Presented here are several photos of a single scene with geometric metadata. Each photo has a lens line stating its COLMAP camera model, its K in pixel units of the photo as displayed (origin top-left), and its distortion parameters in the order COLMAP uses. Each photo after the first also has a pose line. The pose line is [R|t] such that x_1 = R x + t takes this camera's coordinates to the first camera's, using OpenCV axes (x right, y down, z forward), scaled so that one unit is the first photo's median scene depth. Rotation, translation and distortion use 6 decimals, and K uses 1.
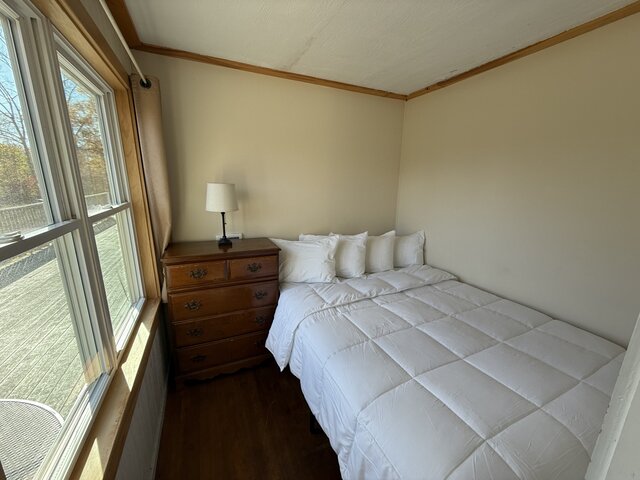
lens RADIAL K [[254.6, 0, 318.3], [0, 254.6, 240.6], [0, 0, 1]] dist [-0.005820, 0.001017]
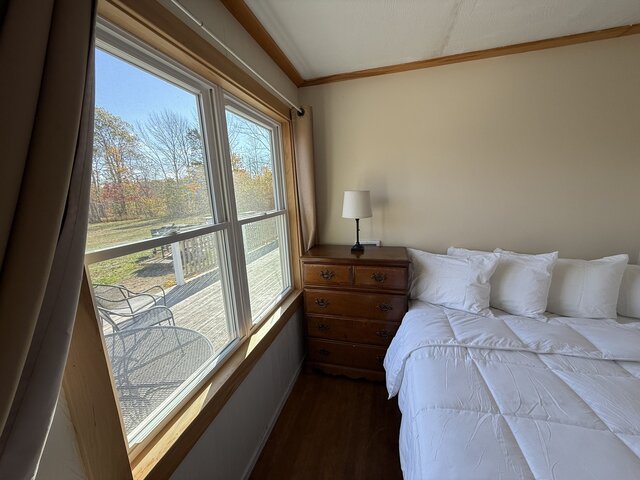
lens RADIAL K [[254.6, 0, 321.4], [0, 254.6, 240.2], [0, 0, 1]] dist [-0.005820, 0.001017]
pose [[0.762816, 0.070846, -0.642723, 0.180177], [-0.088084, 0.996099, 0.005255, -0.018091], [0.640588, 0.052605, 0.766080, 0.125951]]
